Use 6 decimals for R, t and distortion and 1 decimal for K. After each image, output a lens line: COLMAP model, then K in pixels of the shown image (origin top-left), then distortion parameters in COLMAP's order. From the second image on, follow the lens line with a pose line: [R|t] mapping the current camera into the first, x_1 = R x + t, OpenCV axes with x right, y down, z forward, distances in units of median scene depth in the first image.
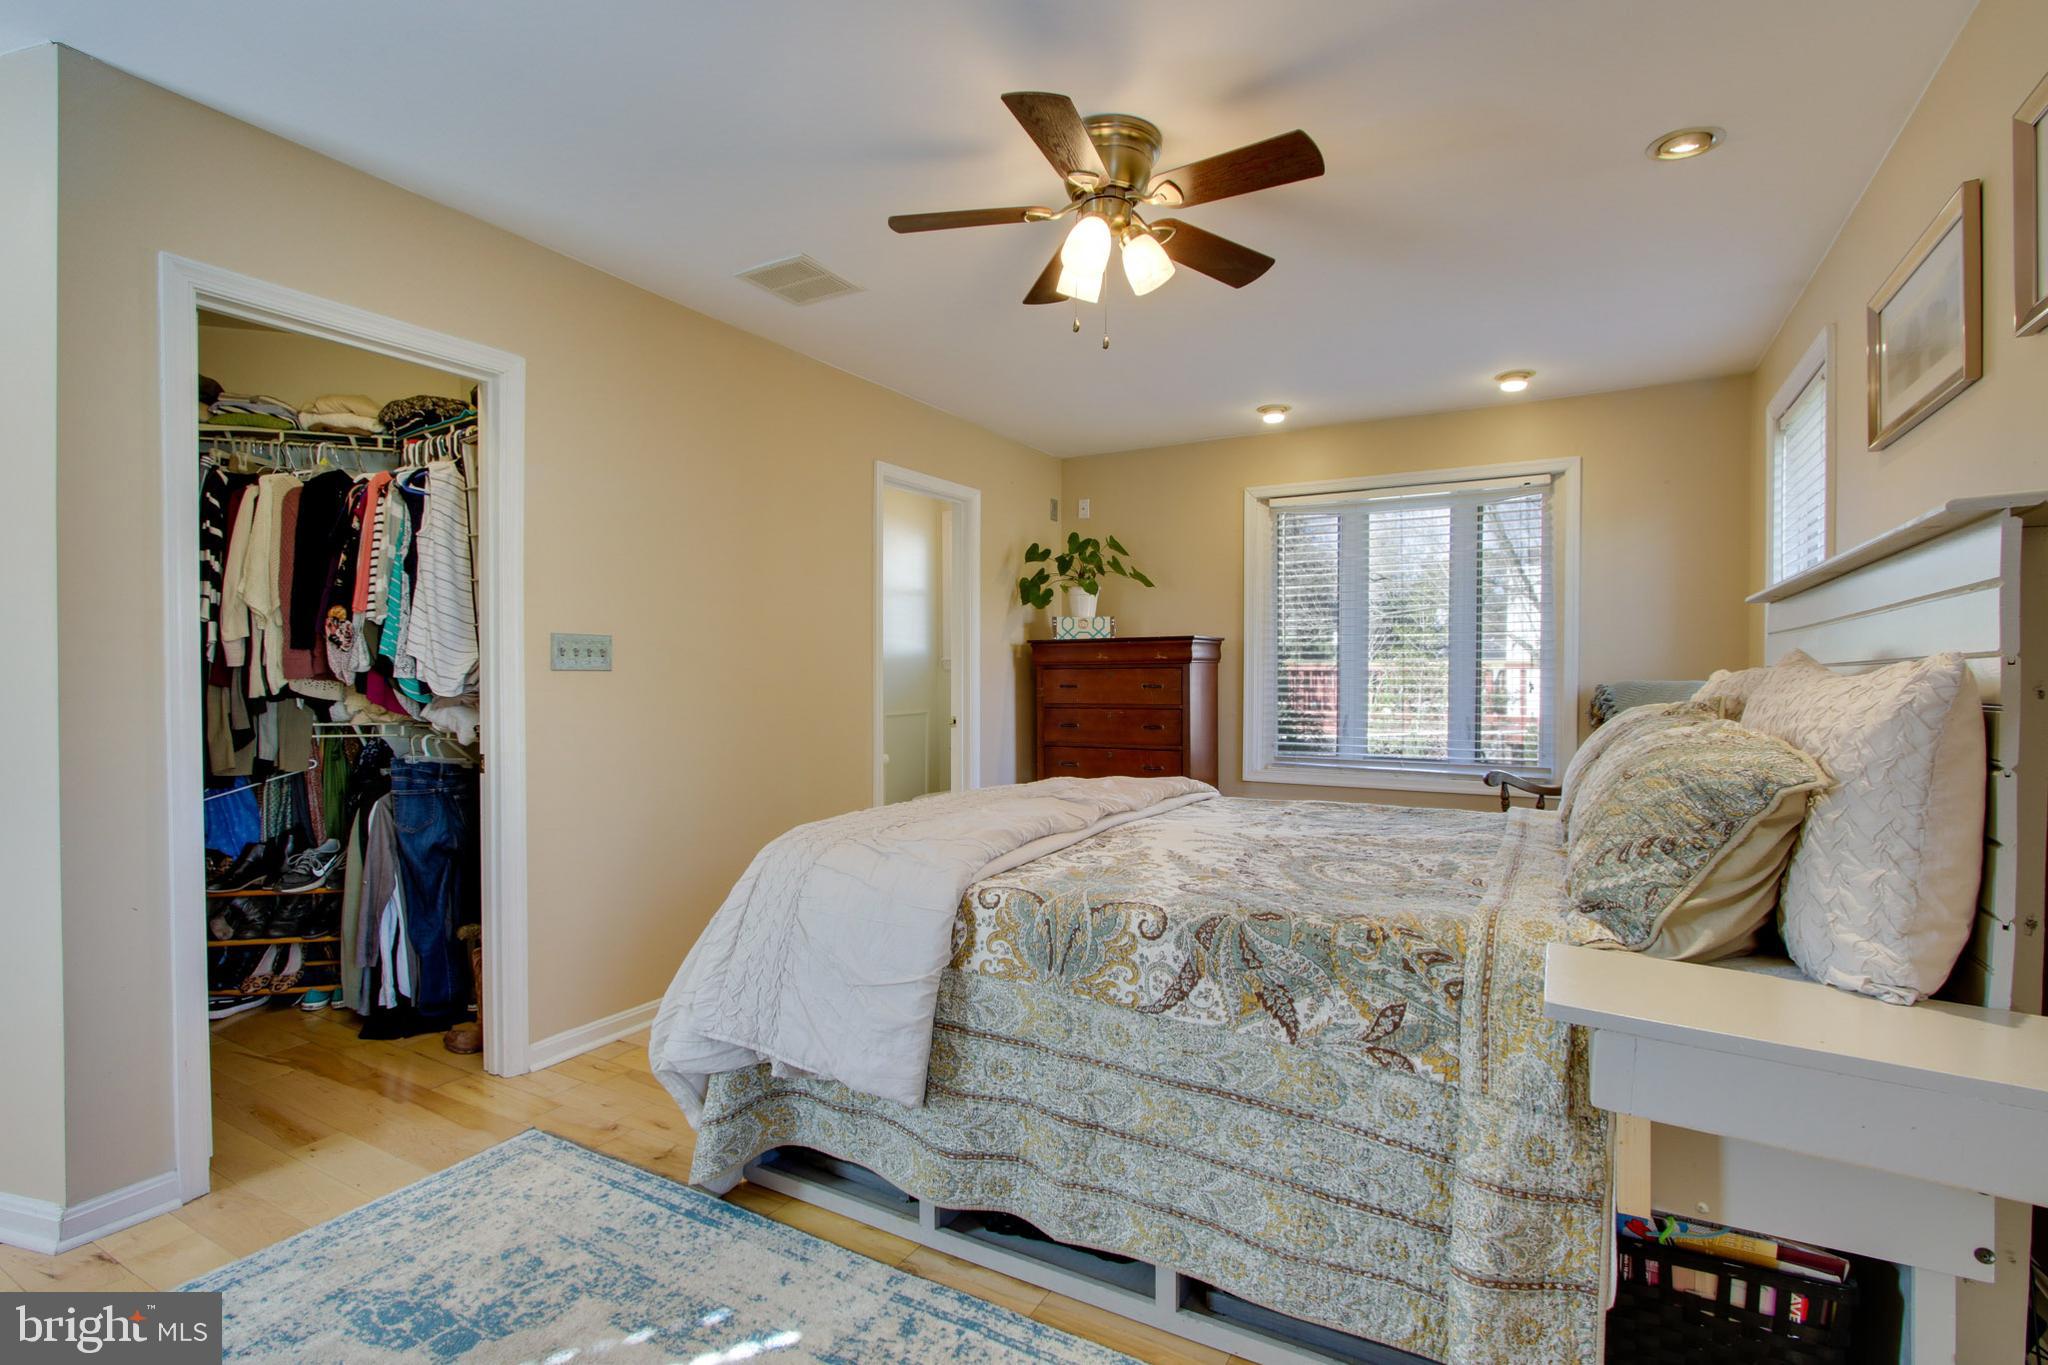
lens RADIAL K [[953.2, 0, 1010.5], [0, 953.2, 686.2], [0, 0, 1]] dist [-0.022045, 0.006044]
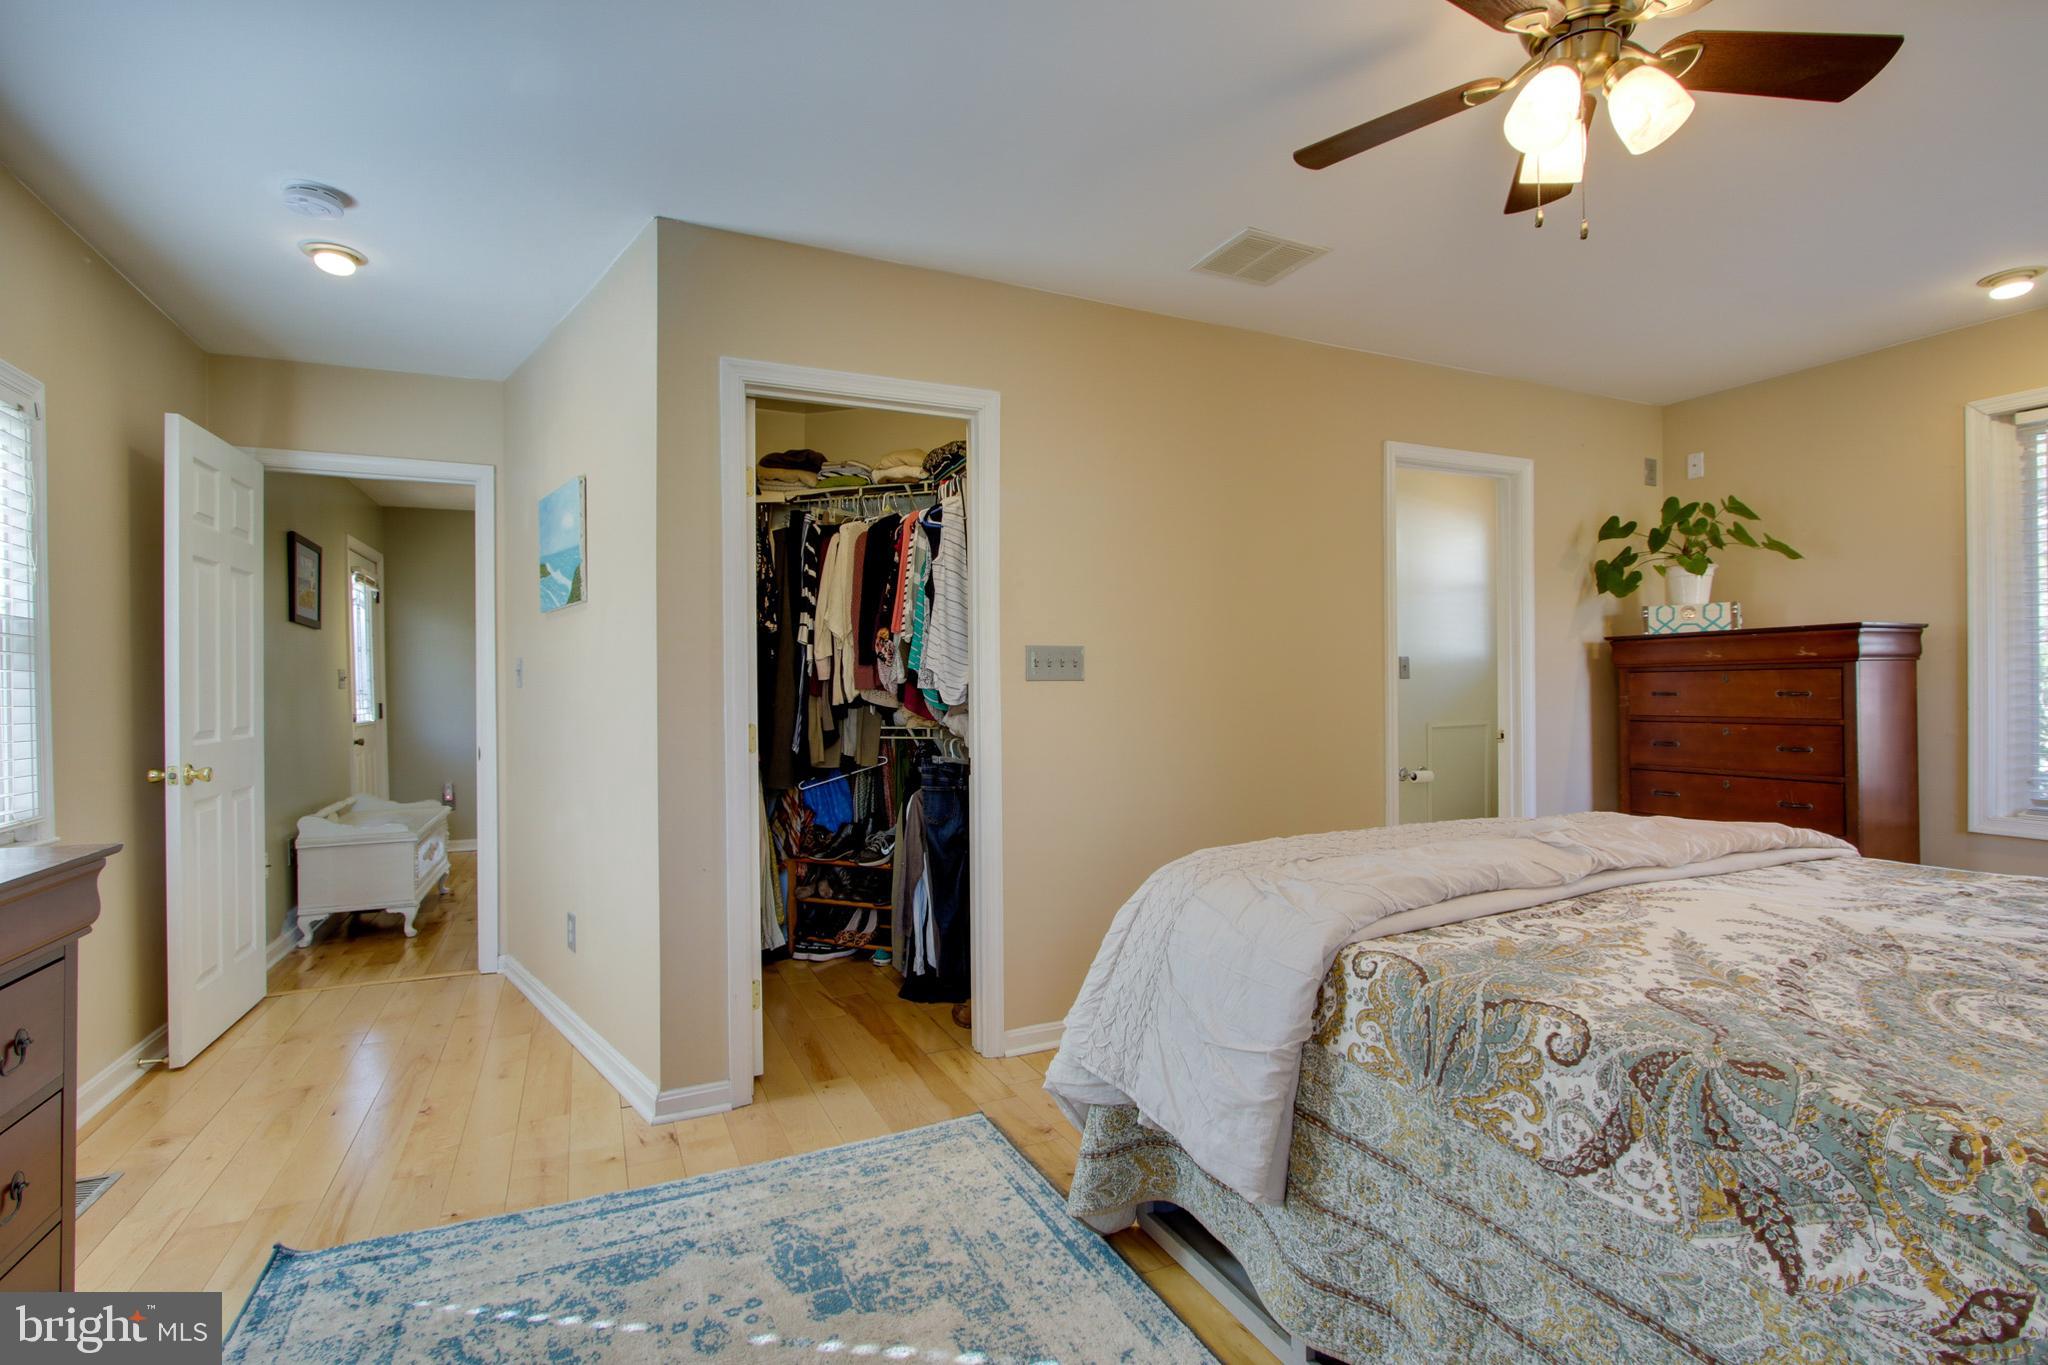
lens RADIAL K [[950.4, 0, 1040.3], [0, 950.4, 681.6], [0, 0, 1]] dist [-0.018078, 0.002999]
pose [[0.827960, -0.009447, -0.560708, 0.186285], [0.002077, 0.999903, -0.013781, -0.001284], [0.560784, 0.010245, 0.827899, 0.189014]]
